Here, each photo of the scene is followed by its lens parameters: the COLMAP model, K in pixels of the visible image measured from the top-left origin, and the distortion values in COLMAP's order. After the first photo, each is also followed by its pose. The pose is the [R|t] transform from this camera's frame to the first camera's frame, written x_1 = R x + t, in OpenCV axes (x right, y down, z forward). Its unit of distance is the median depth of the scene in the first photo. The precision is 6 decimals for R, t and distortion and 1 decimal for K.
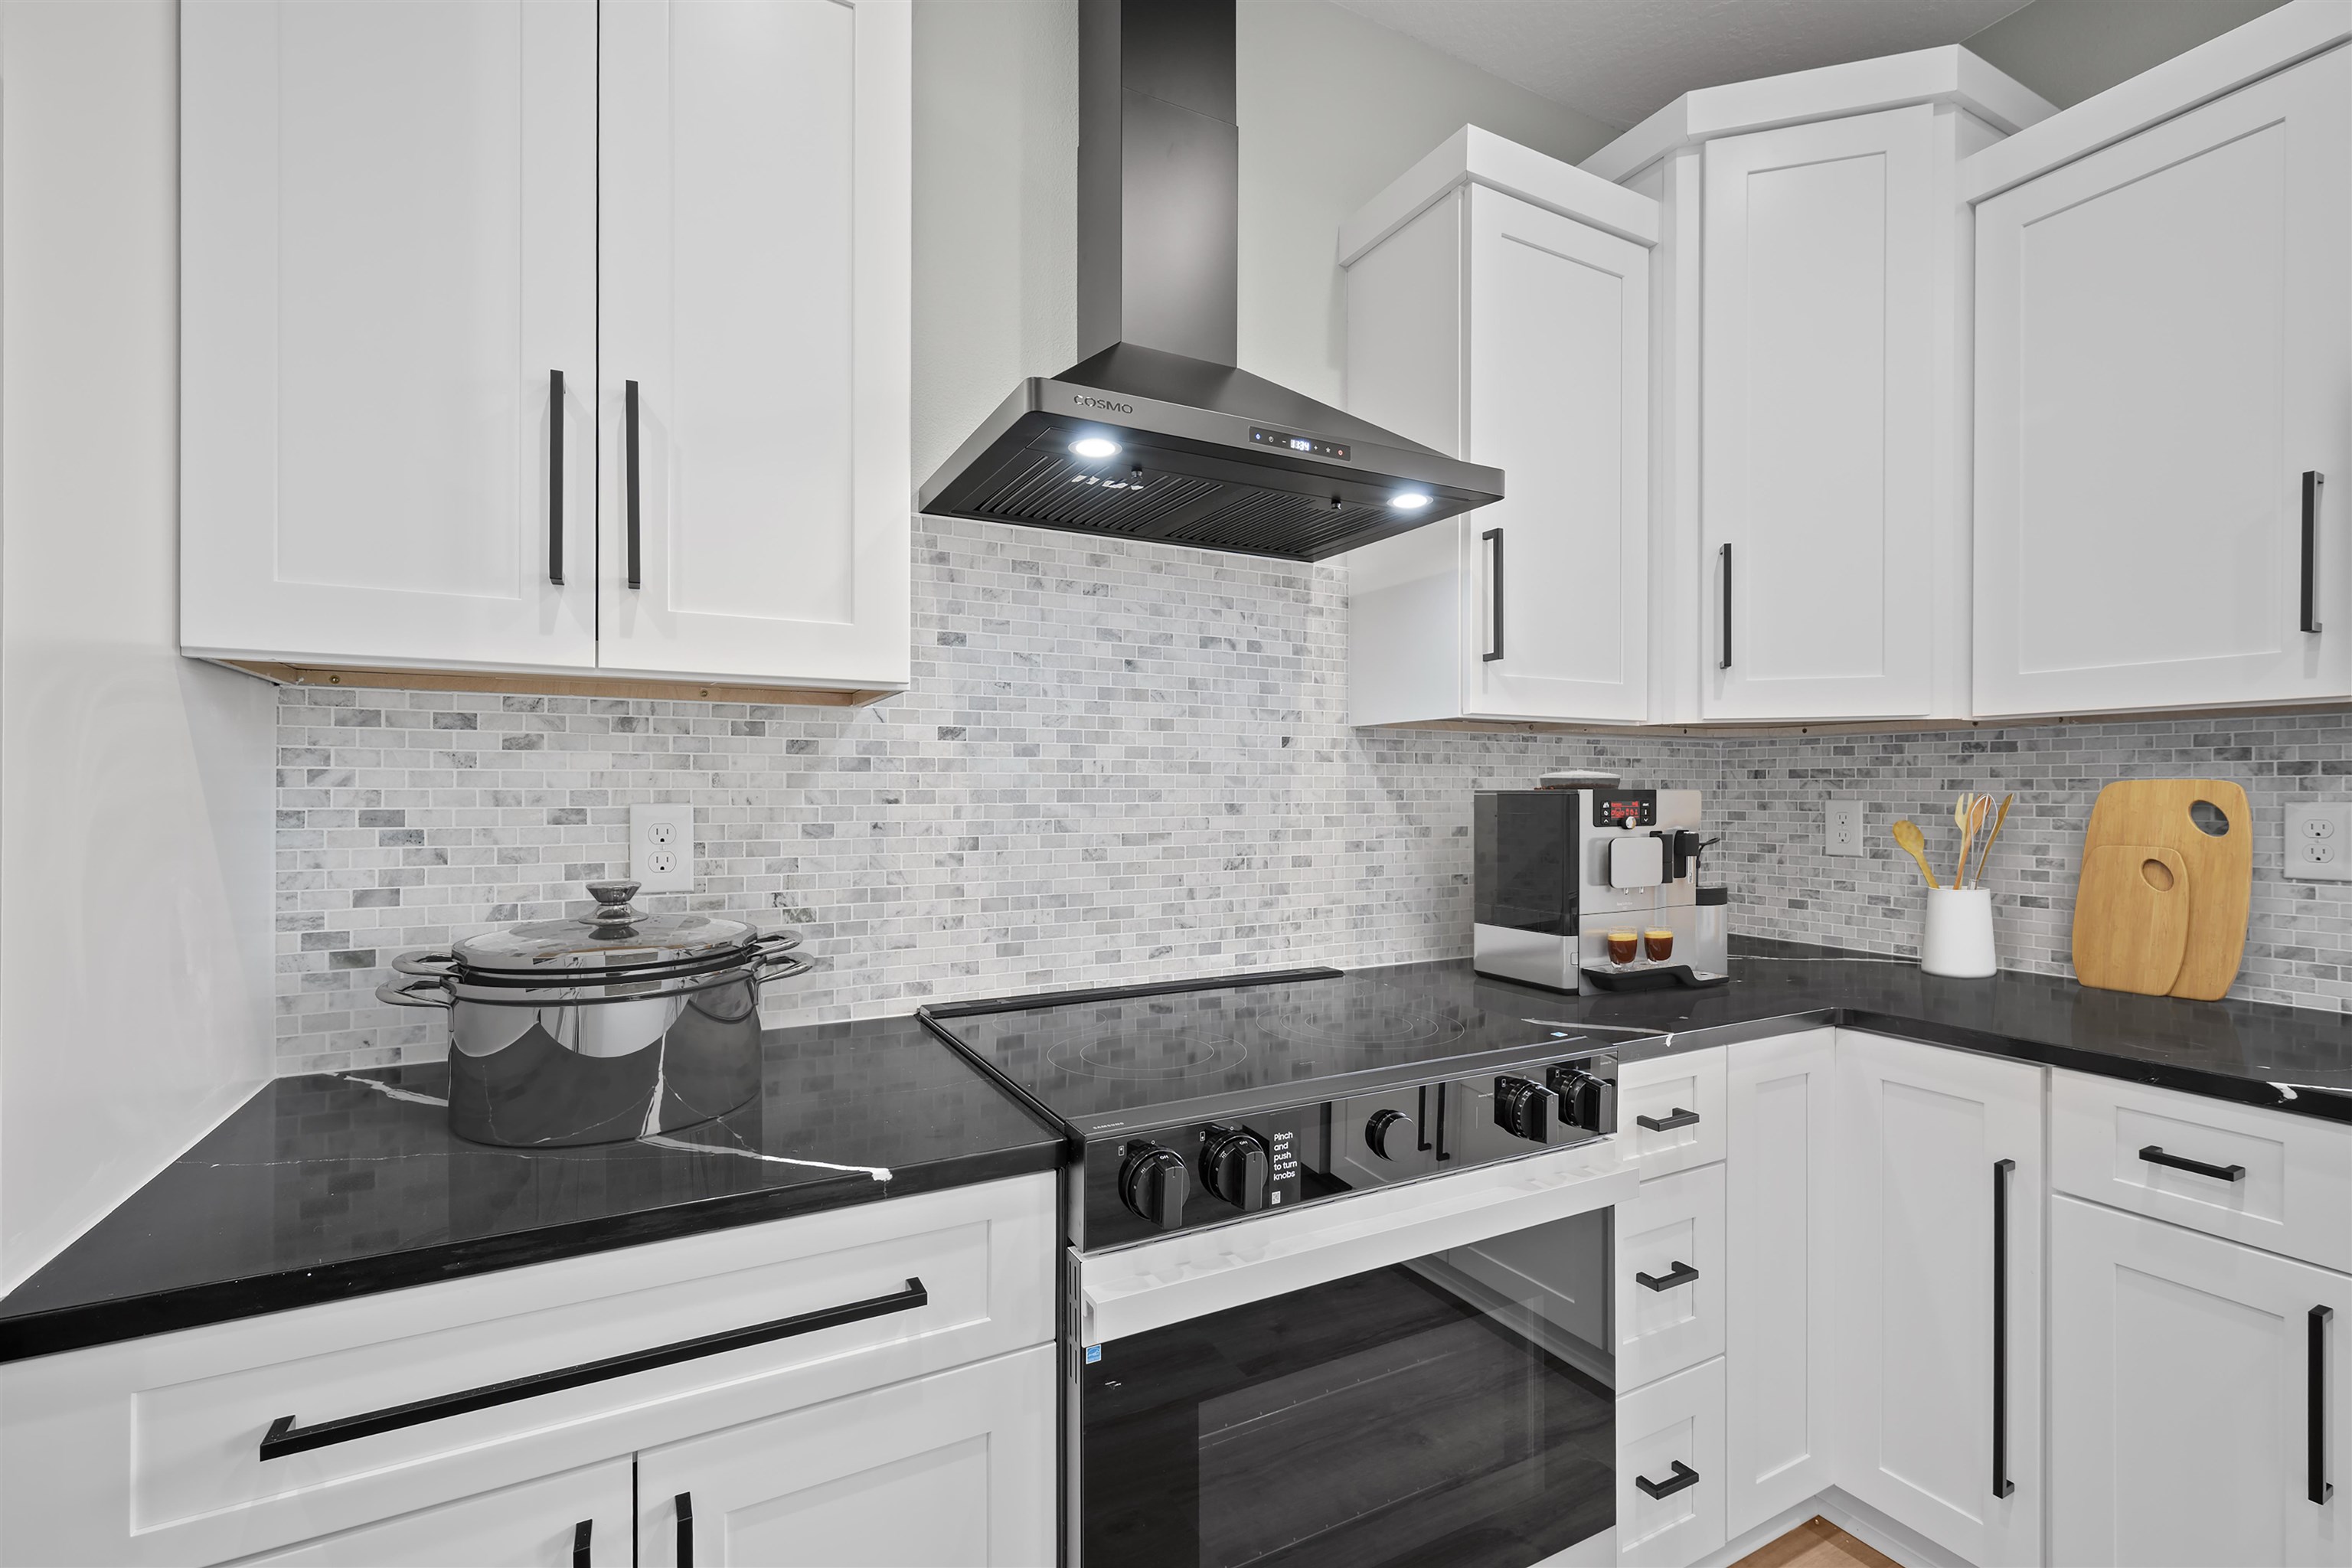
lens RADIAL K [[1040.2, 0, 1194.2], [0, 1040.2, 792.6], [0, 0, 1]] dist [0.002903, -0.000864]
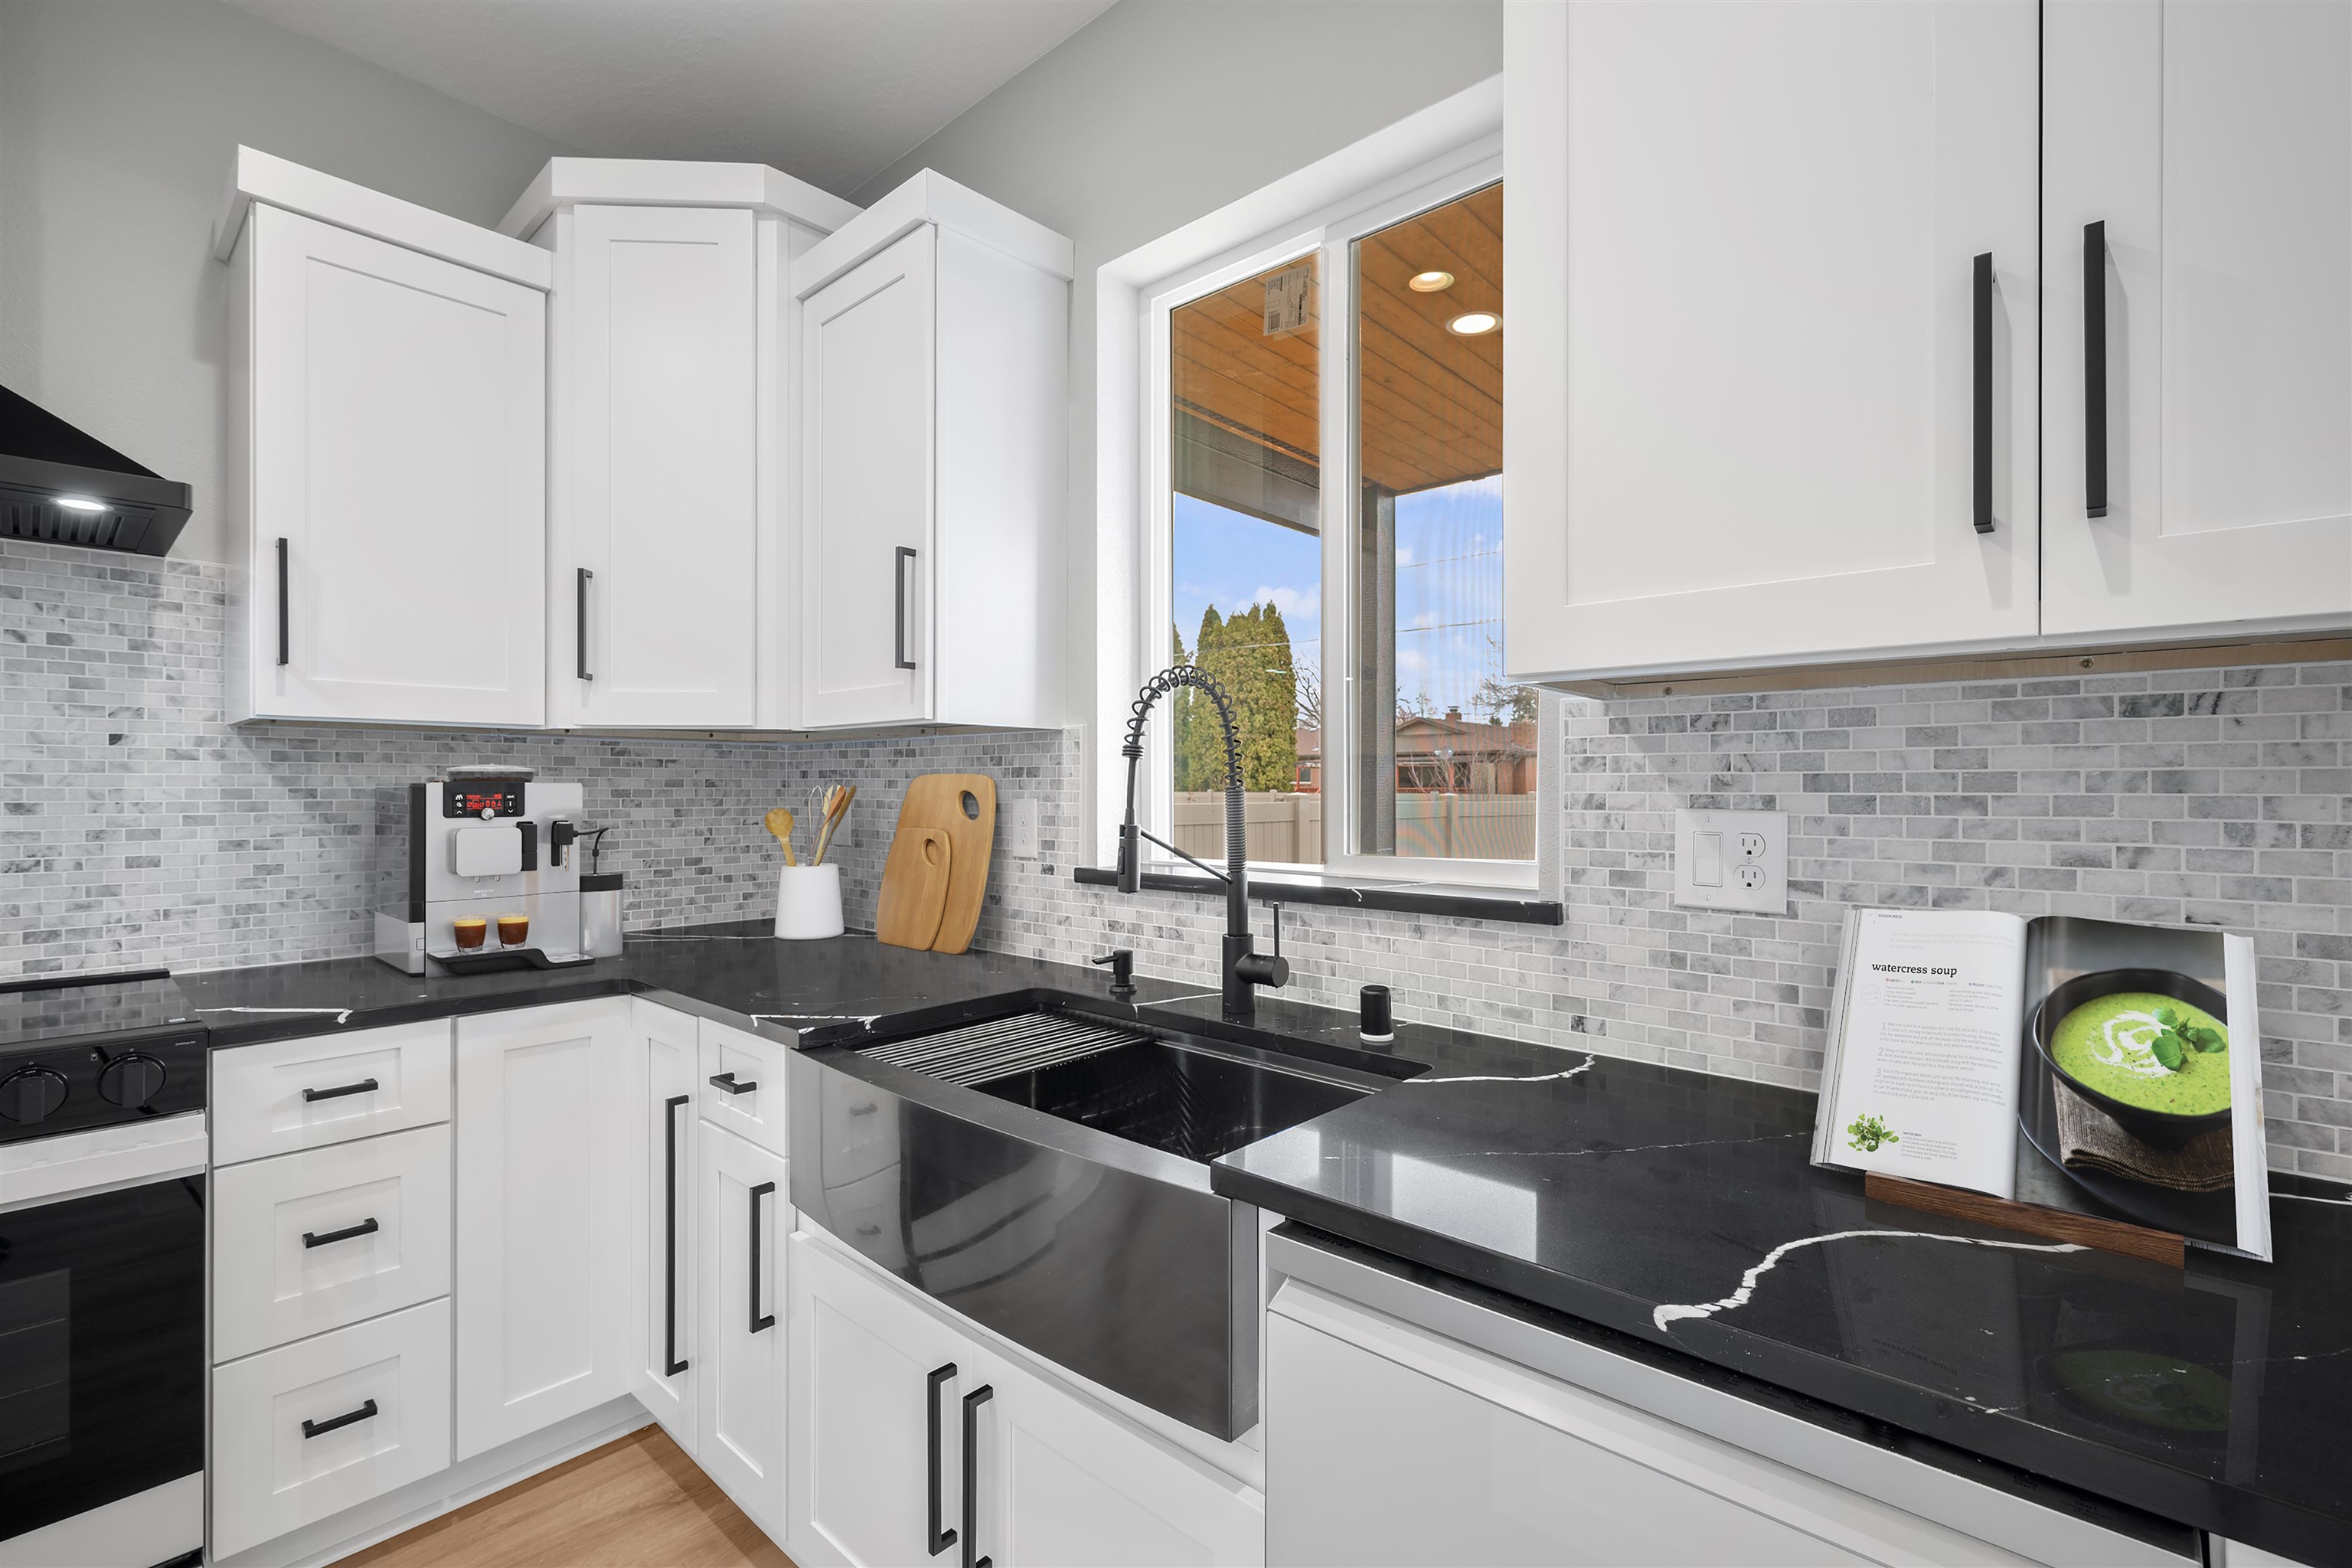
lens RADIAL K [[1040.2, 0, 1192.3], [0, 1040.2, 786.9], [0, 0, 1]] dist [0.002903, -0.000864]
pose [[0.941457, 0.000583, 0.337133, 0.776751], [0.000257, 0.999997, -0.002449, -0.001644], [-0.337133, 0.002392, 0.941454, -0.281450]]
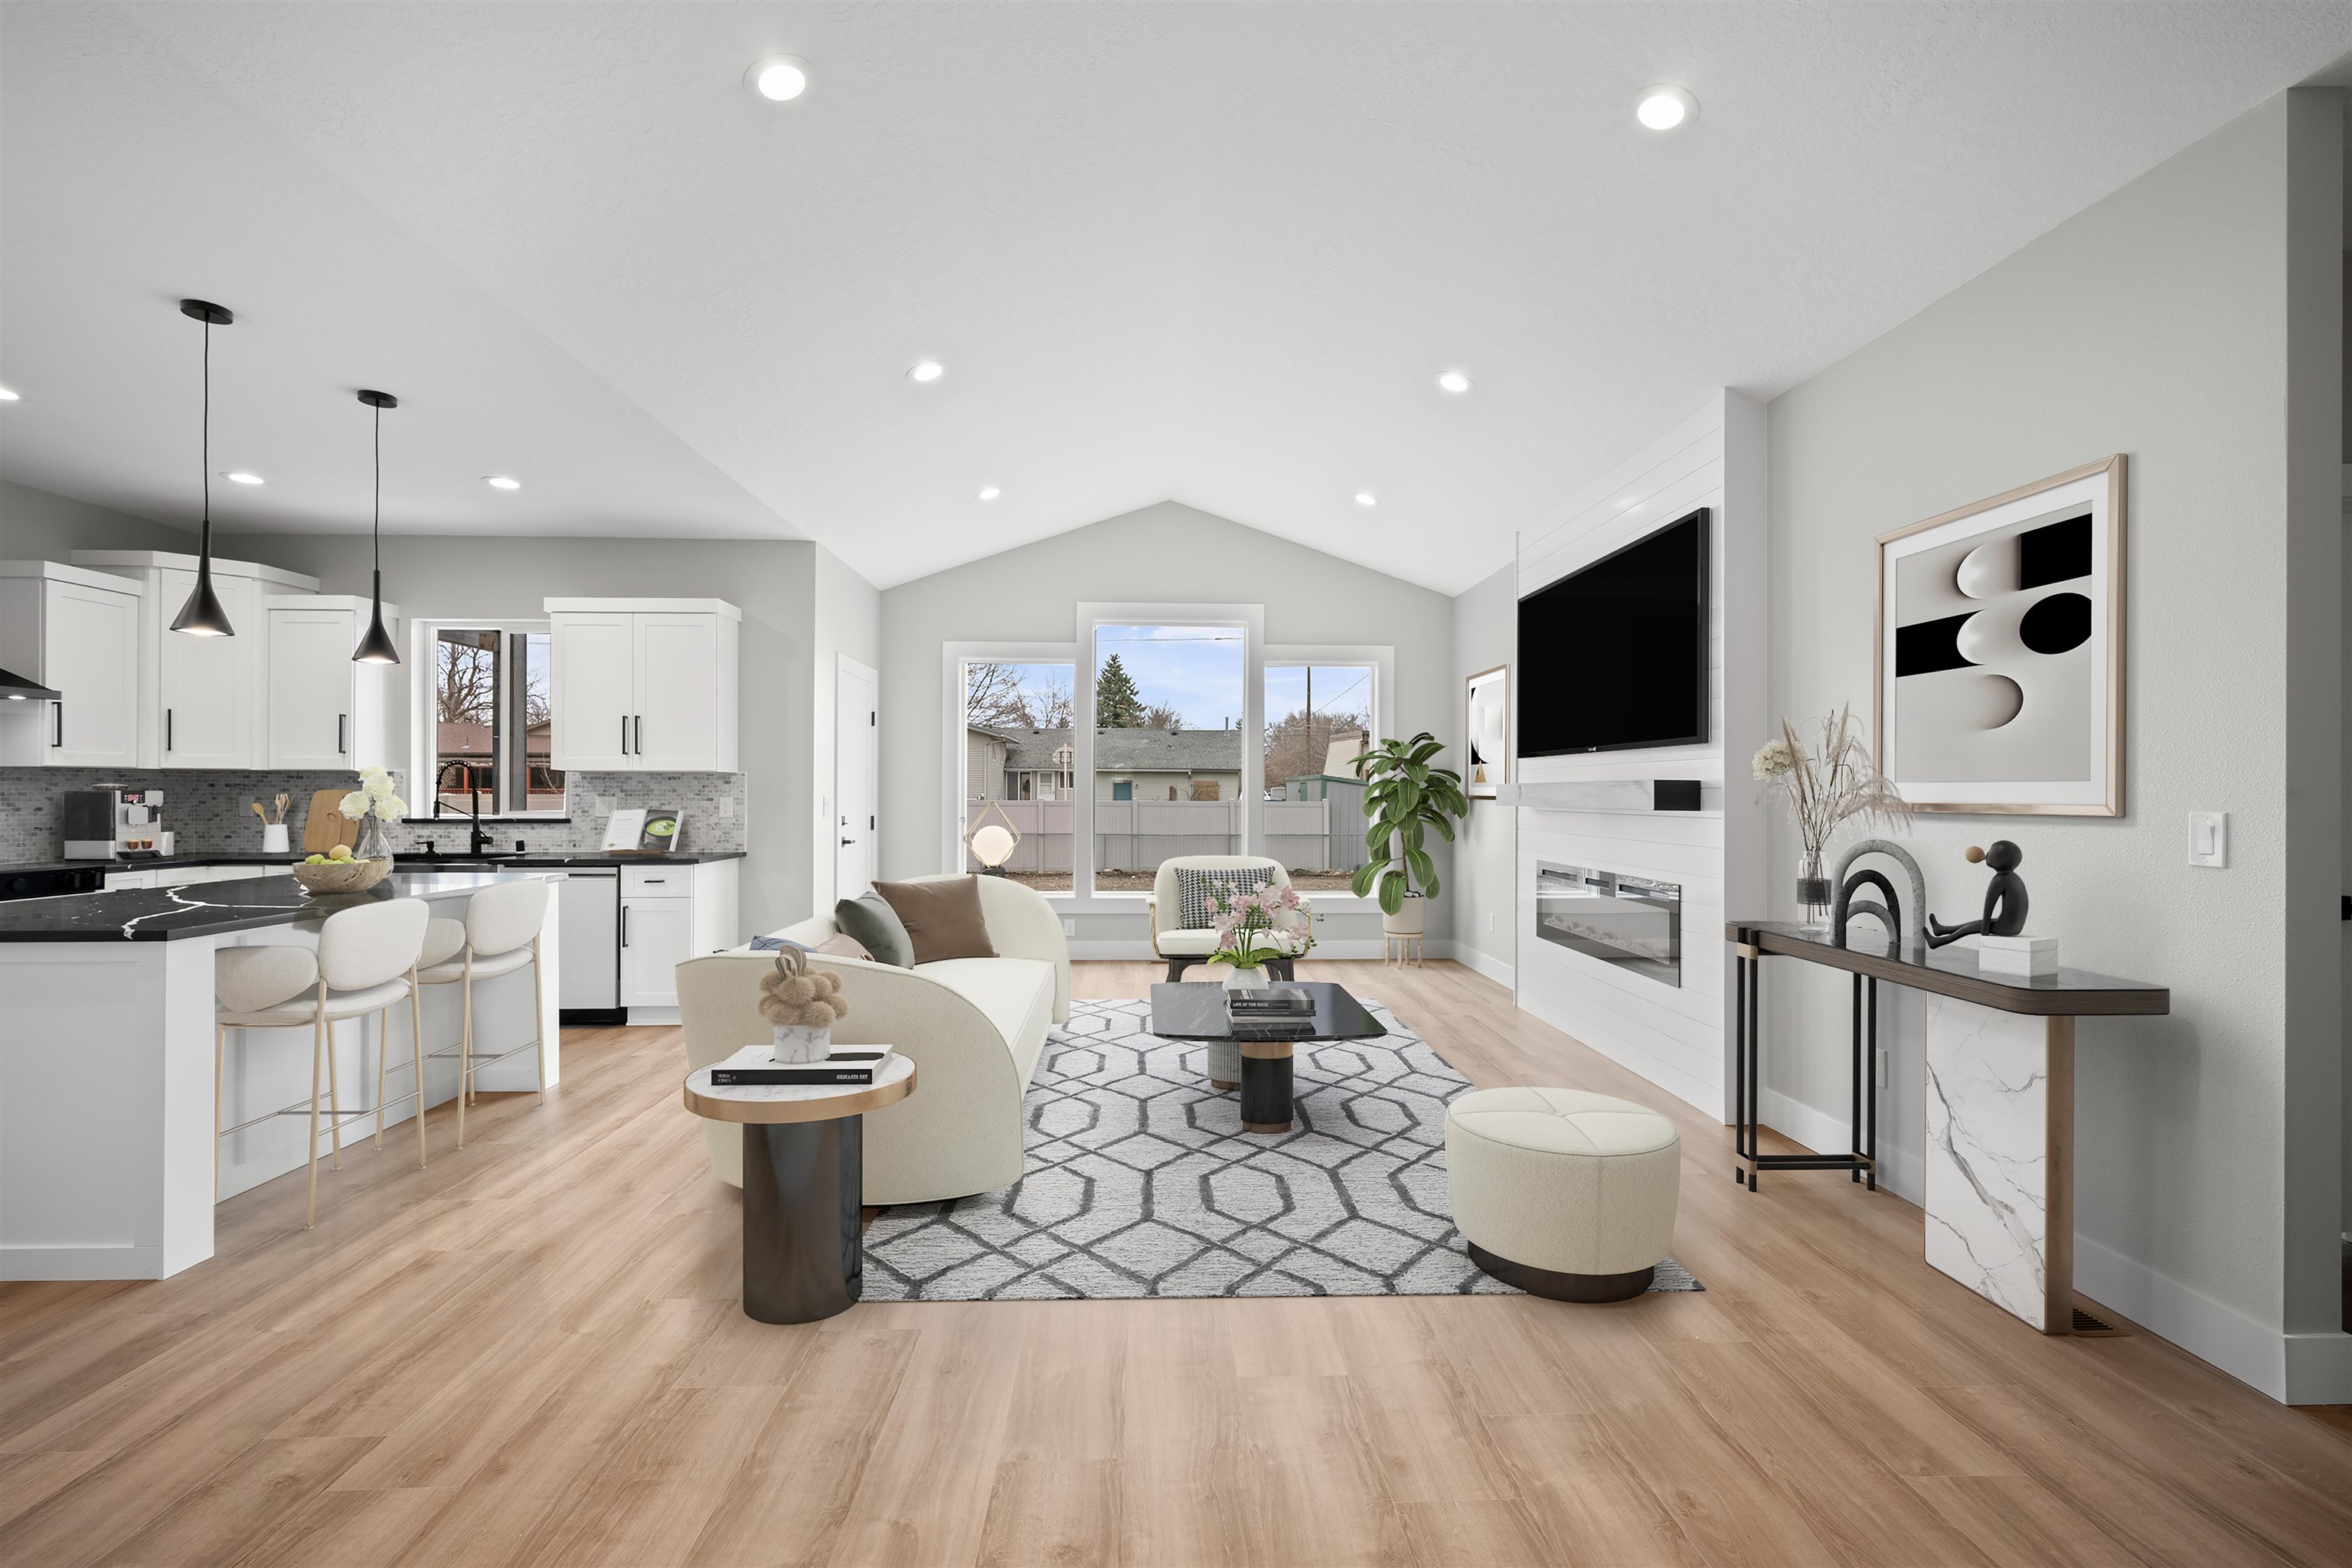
lens RADIAL K [[1040.2, 0, 1175.2], [0, 1040.2, 787.4], [0, 0, 1]] dist [0.002903, -0.000864]
pose [[0.459029, 0.002911, 0.888417, -0.829530], [-0.000980, 0.999996, -0.002770, -0.010671], [-0.888421, 0.000401, 0.459030, -2.982096]]
